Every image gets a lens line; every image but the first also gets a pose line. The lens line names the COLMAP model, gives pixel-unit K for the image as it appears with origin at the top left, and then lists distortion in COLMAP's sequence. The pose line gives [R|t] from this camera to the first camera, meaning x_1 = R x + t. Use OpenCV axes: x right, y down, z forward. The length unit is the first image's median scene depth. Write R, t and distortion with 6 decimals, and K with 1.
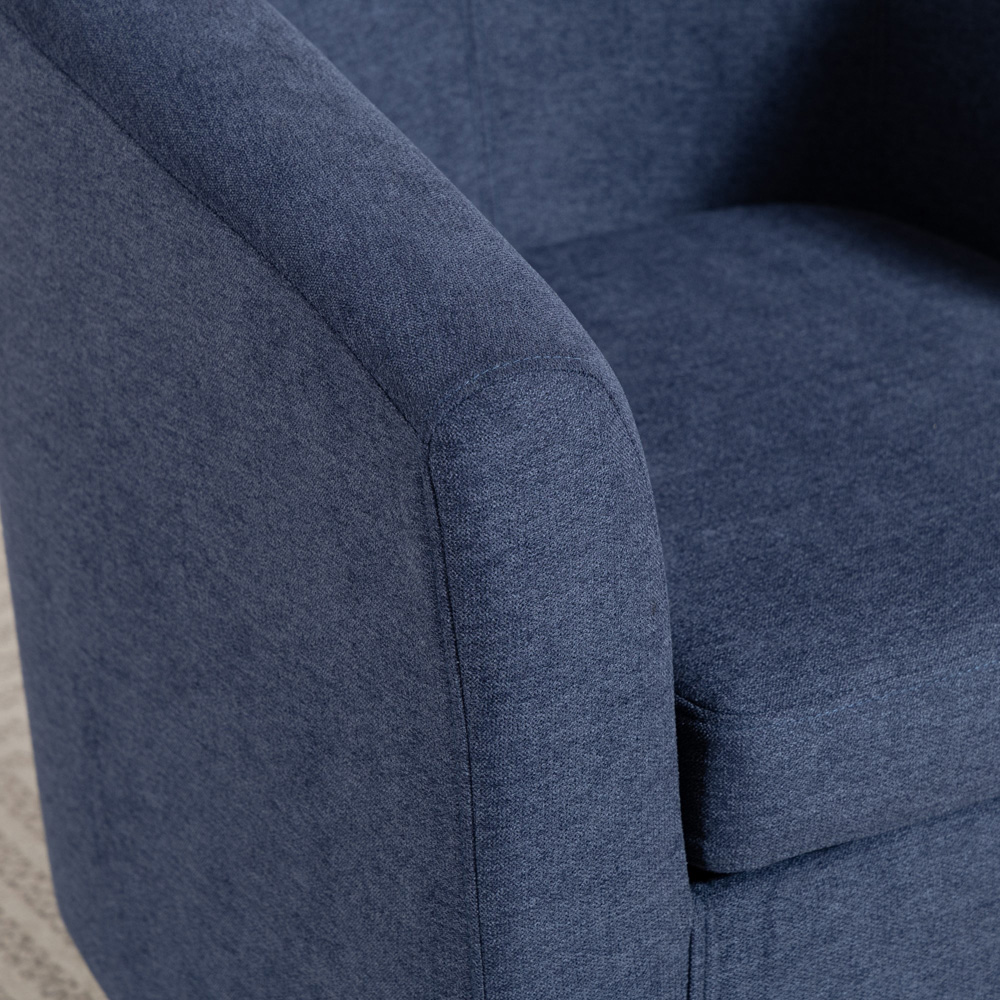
lens RADIAL K [[4381.2, 0, 498.1], [0, 4381.2, 497.6], [0, 0, 1]] dist [0.021019, 0.000000]
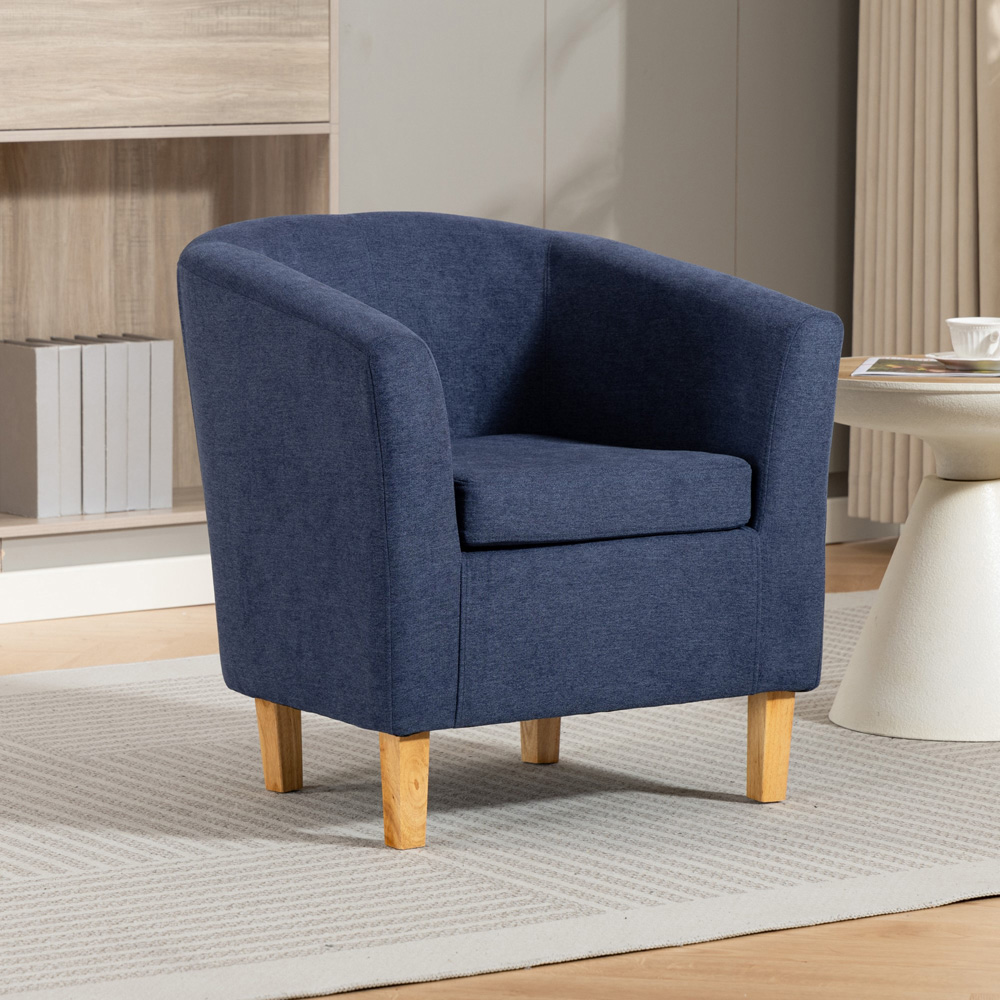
lens RADIAL K [[4381.2, 0, 500.4], [0, 4381.2, 506.2], [0, 0, 1]] dist [0.021019, 0.000000]
pose [[0.999877, -0.008200, 0.013343, 0.032025], [0.012093, 0.945631, -0.325017, 1.007885], [-0.009953, 0.325139, 0.945614, -1.751631]]
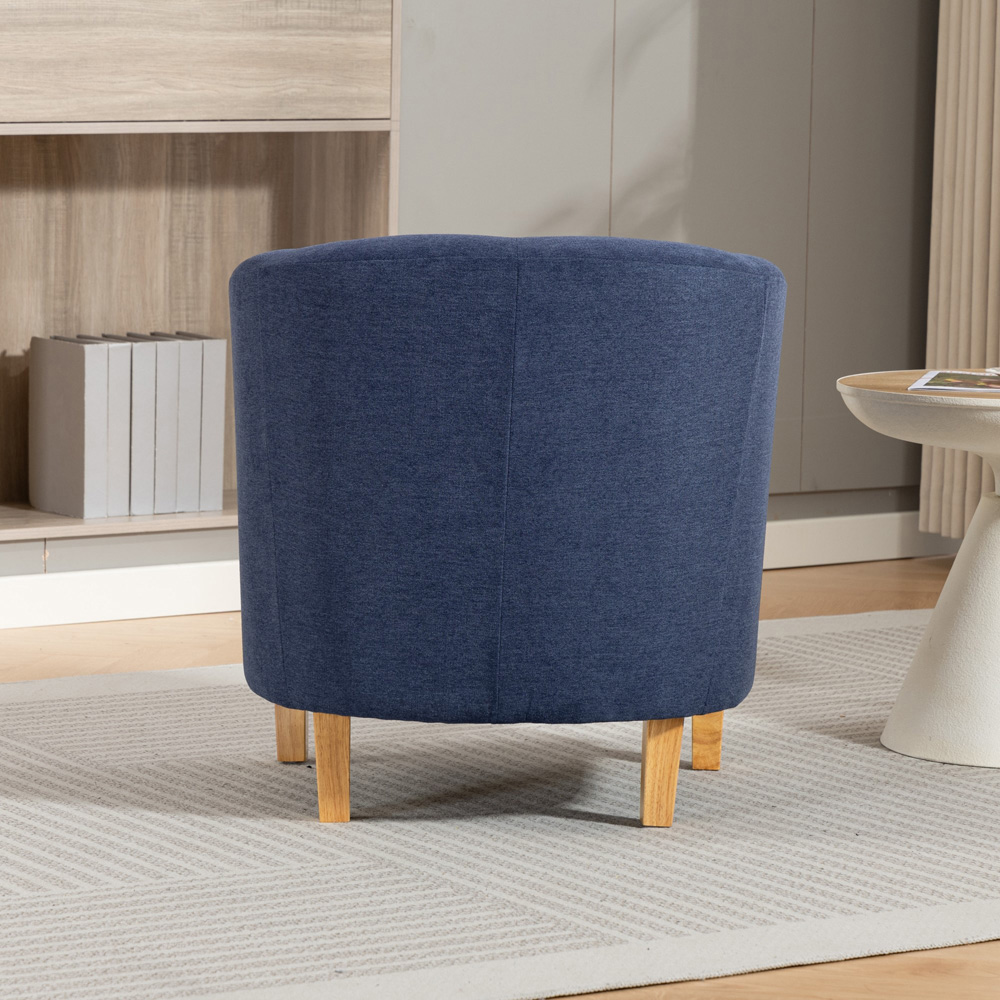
lens RADIAL K [[4381.2, 0, 492.4], [0, 4381.2, 538.9], [0, 0, 1]] dist [0.021019, 0.000000]
pose [[0.999844, 0.010375, -0.014330, 0.085235], [-0.014389, 0.948129, -0.317559, 0.969295], [0.010292, 0.317716, 0.948130, -1.667683]]
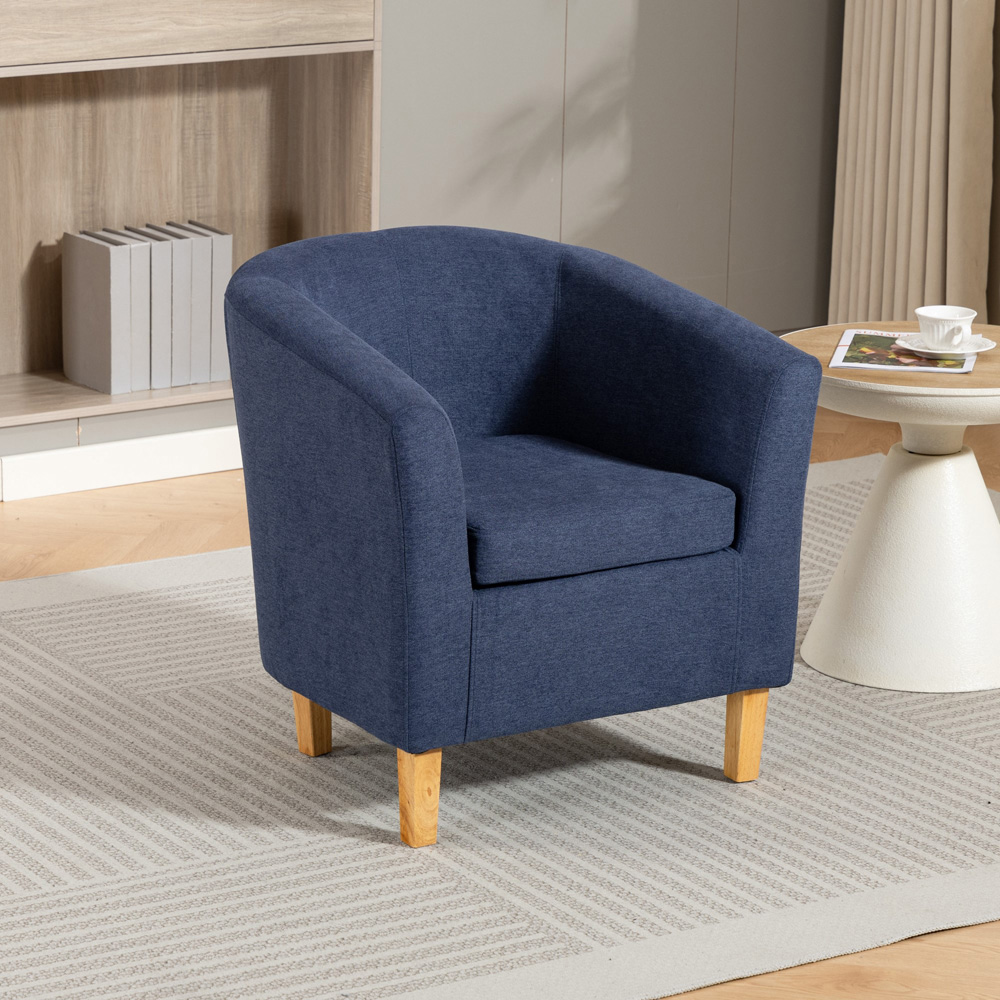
lens RADIAL K [[3659.3, 0, 493.9], [0, 3659.3, 502.1], [0, 0, 1]] dist [0.016250, 0.000000]
pose [[0.999940, 0.010761, 0.001840, 0.054528], [-0.010186, 0.980292, -0.197292, 0.561815], [-0.003927, 0.197262, 0.980343, -1.664489]]
